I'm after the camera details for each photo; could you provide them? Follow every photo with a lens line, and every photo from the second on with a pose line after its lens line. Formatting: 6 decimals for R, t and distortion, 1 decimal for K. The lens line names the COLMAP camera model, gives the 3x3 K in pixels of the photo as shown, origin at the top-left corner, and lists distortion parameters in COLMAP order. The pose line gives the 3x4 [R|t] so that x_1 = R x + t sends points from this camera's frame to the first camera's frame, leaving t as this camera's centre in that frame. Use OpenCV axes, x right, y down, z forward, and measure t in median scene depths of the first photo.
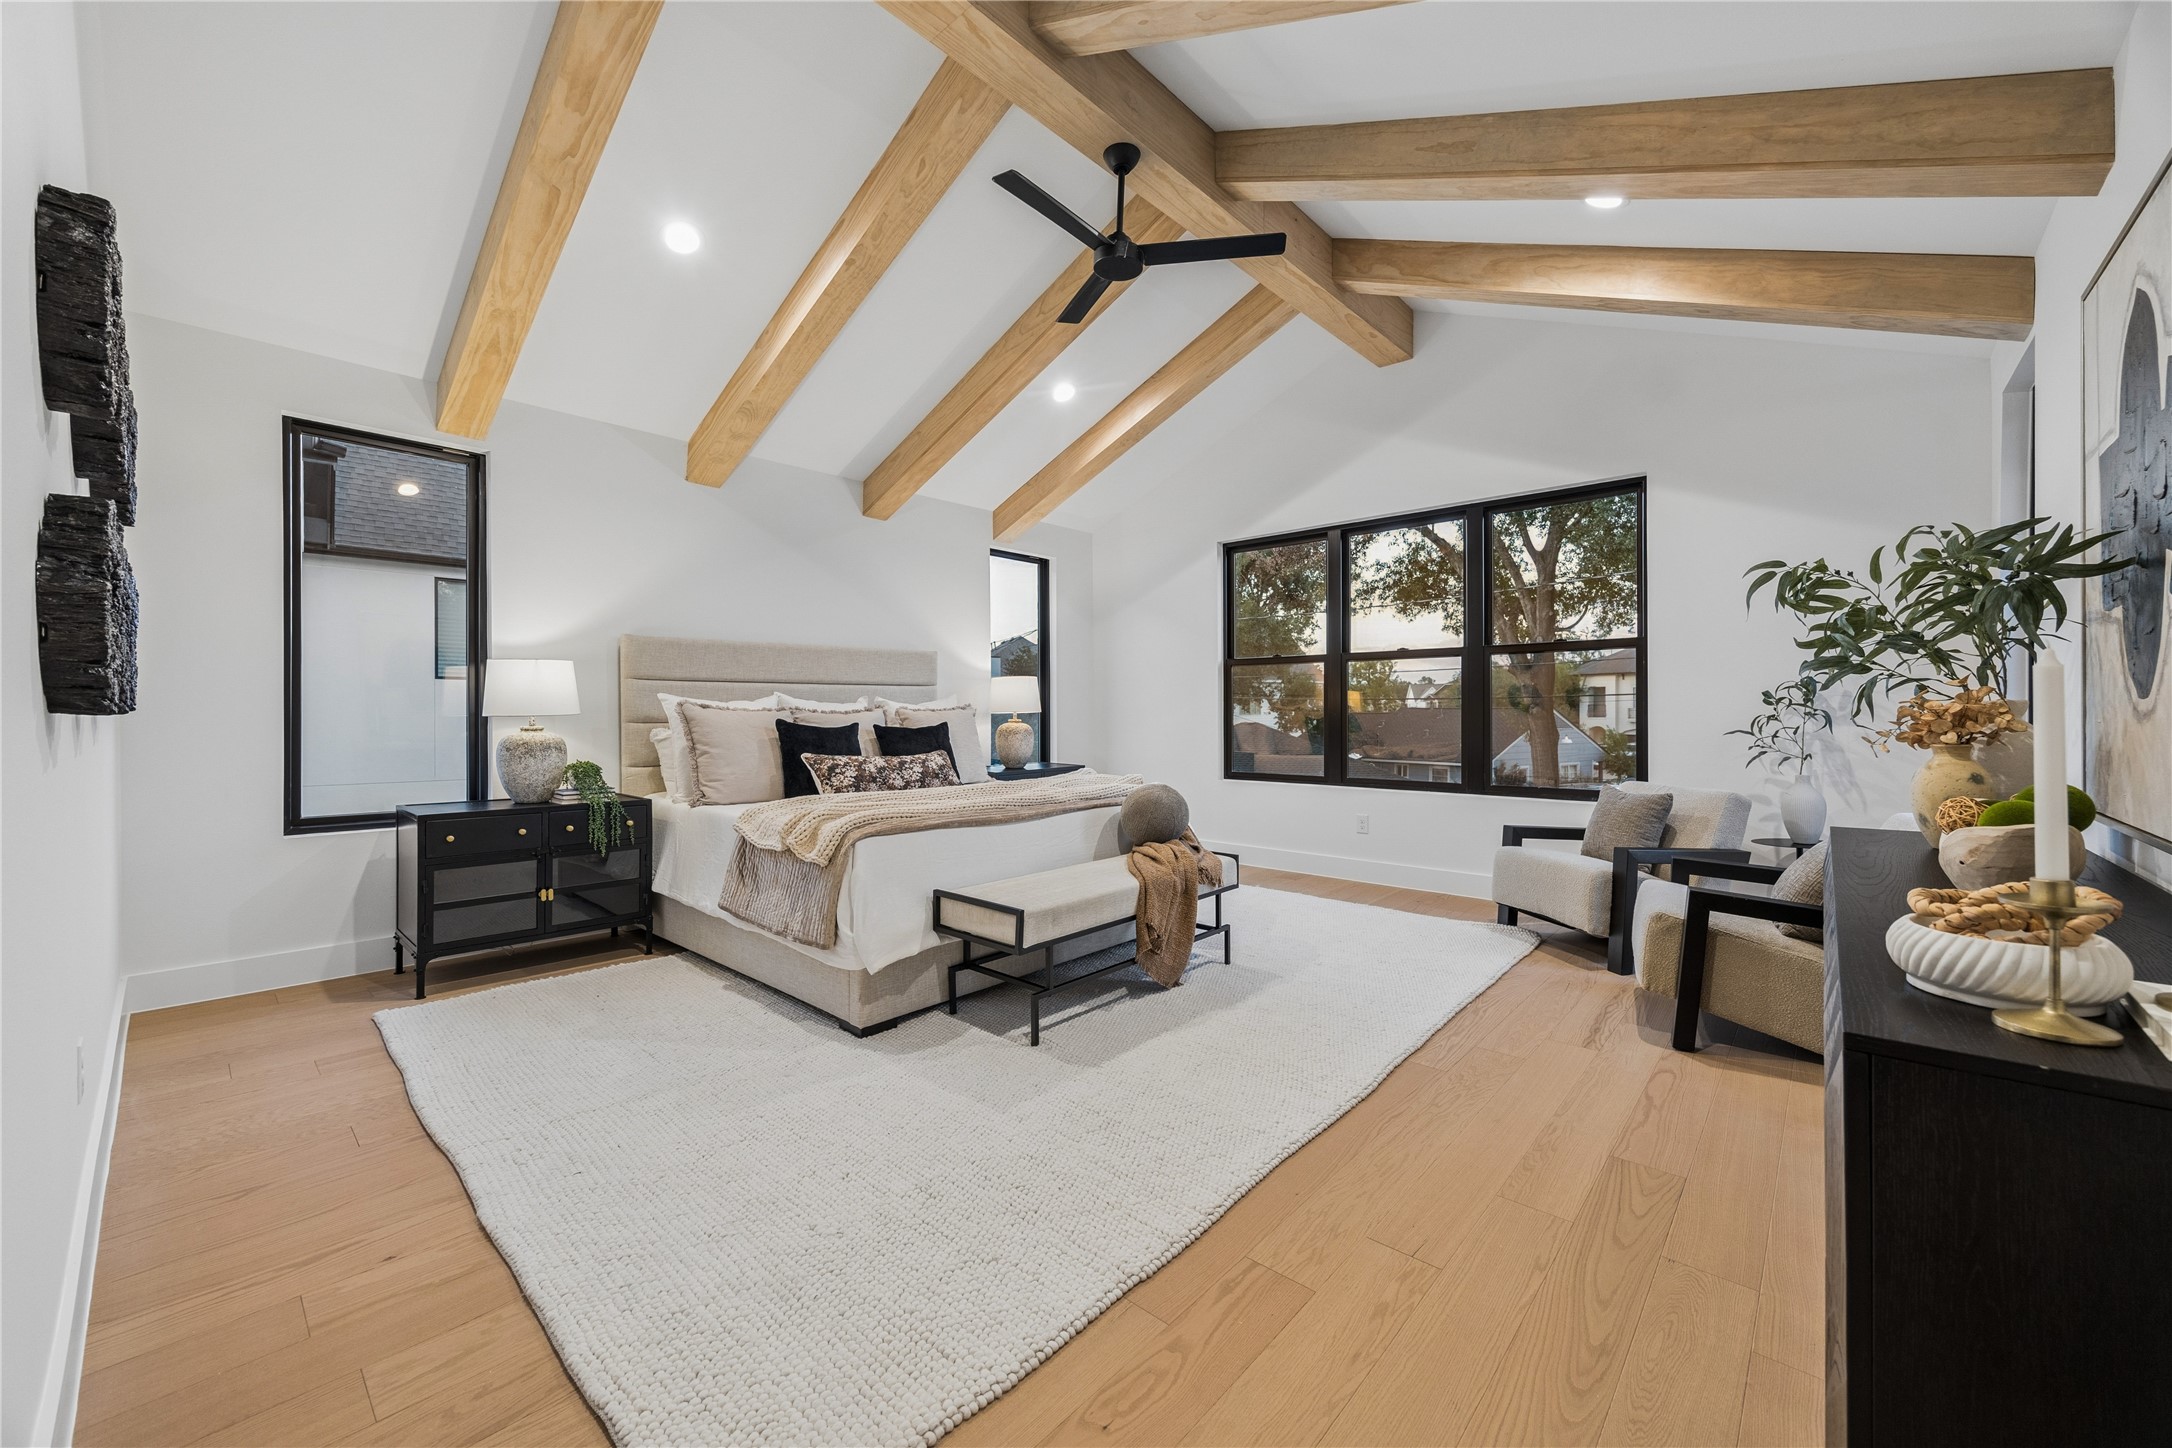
lens RADIAL K [[817.1, 0, 1086.0], [0, 817.1, 724.0], [0, 0, 1]] dist [0.012957, 0.000088]
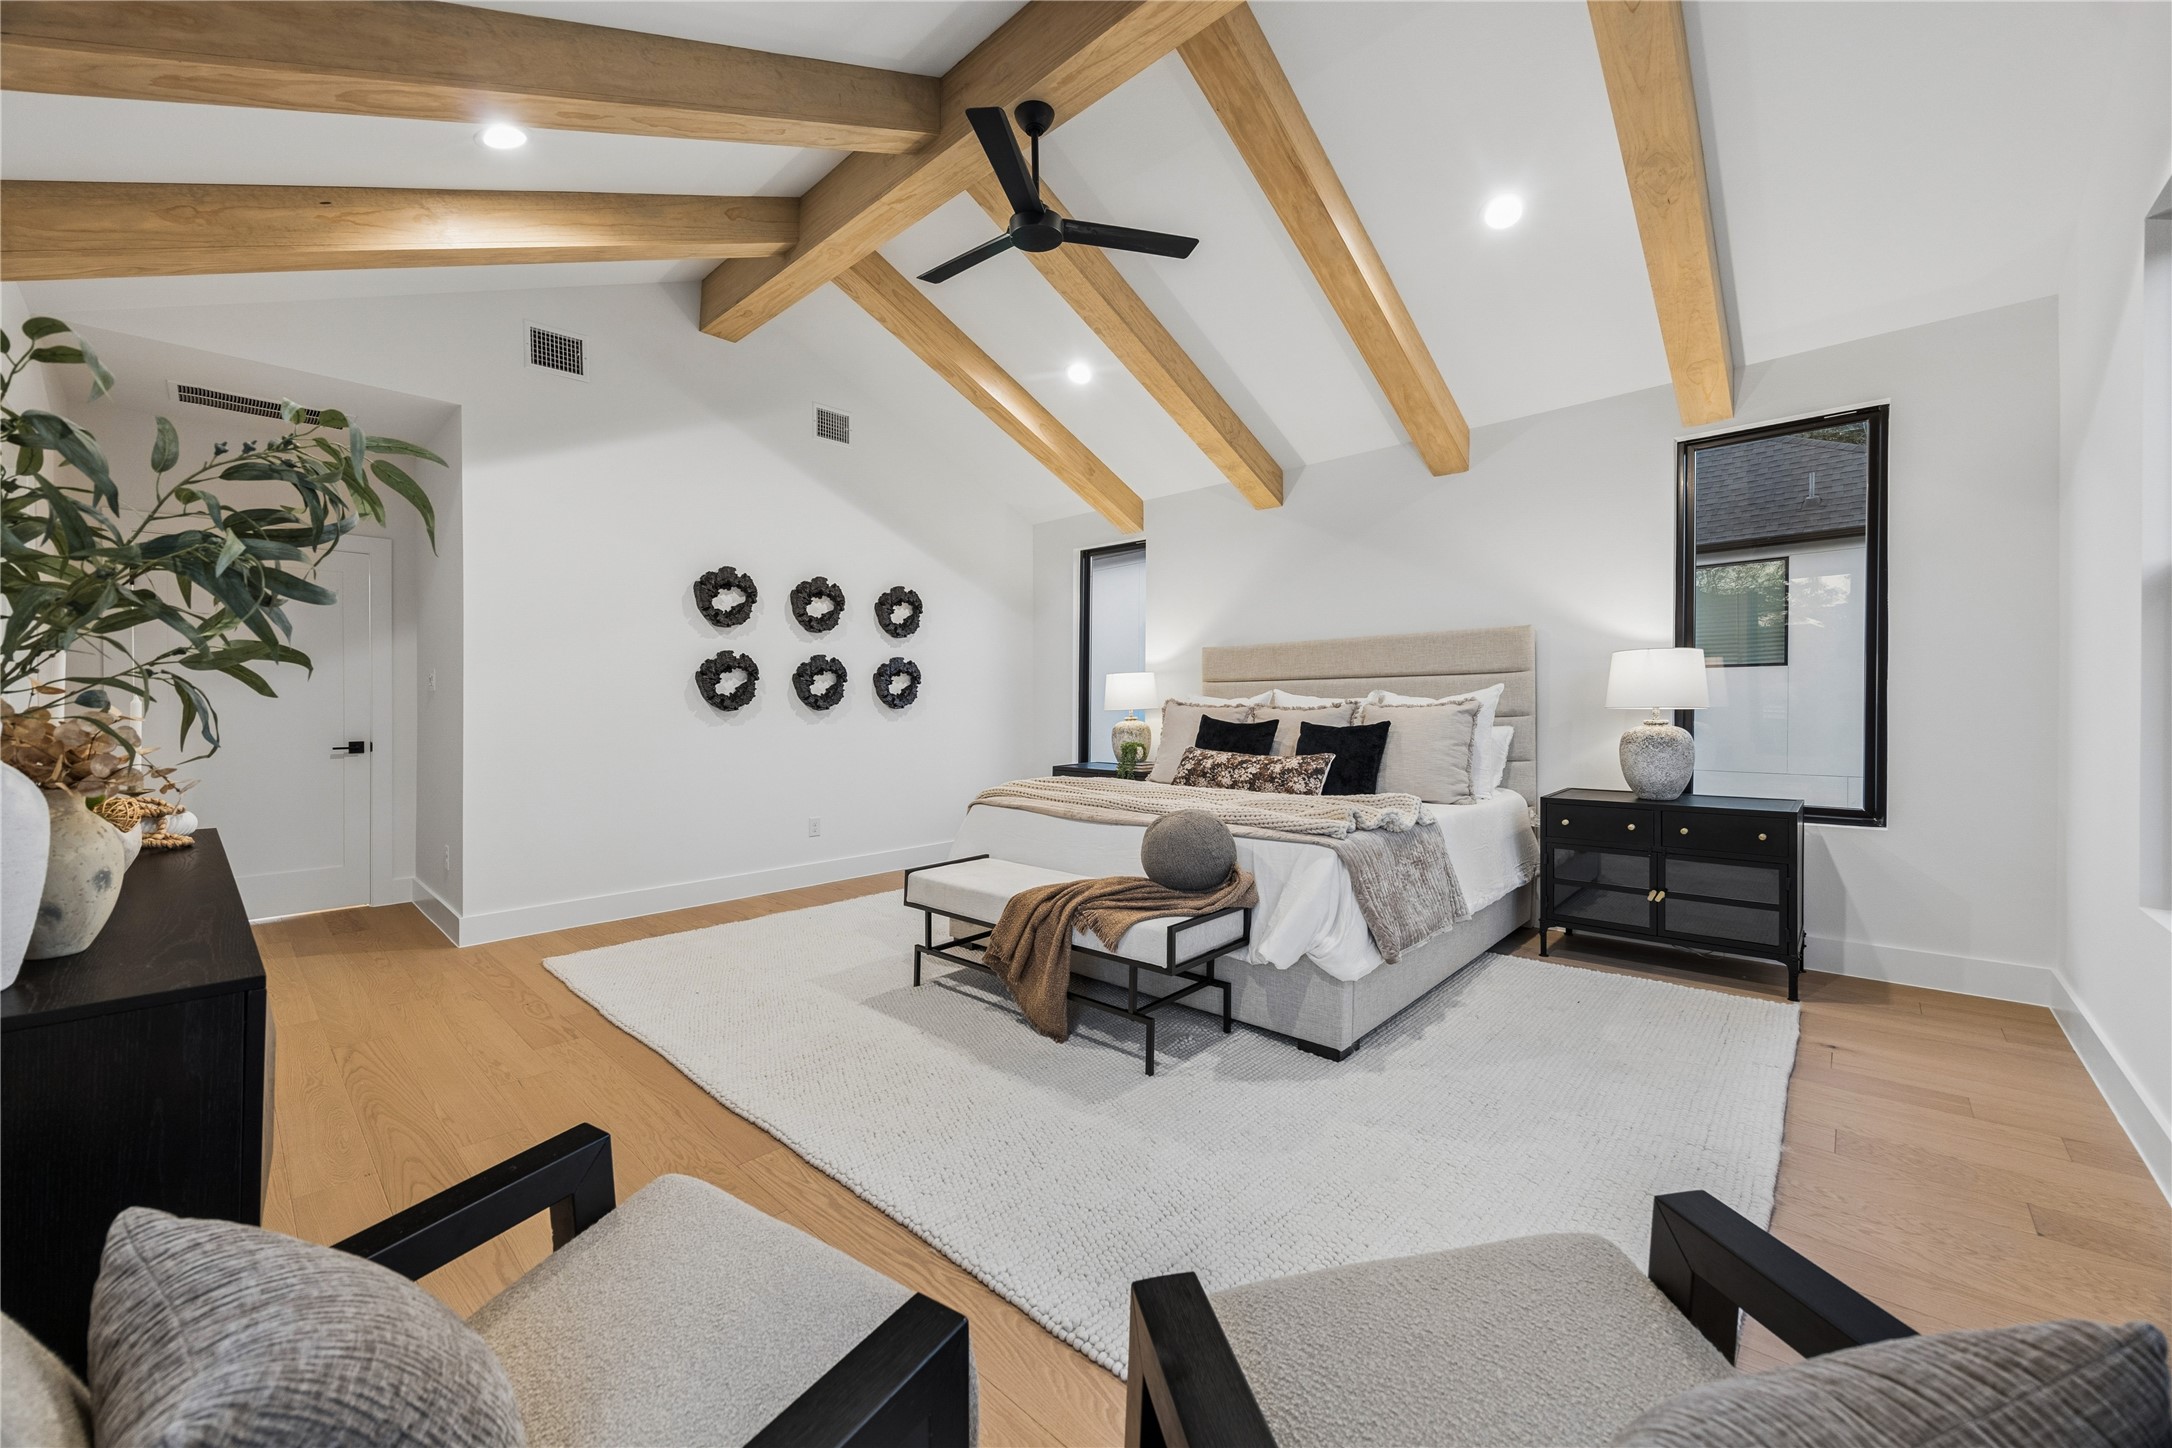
lens RADIAL K [[842.0, 0, 1086.0], [0, 842.0, 724.0], [0, 0, 1]] dist [-0.000633, -0.000160]
pose [[-0.018630, 0.022173, -0.999581, 0.870937], [-0.010005, 0.999700, 0.022362, -0.019567], [0.999776, 0.010418, -0.018403, 0.946674]]
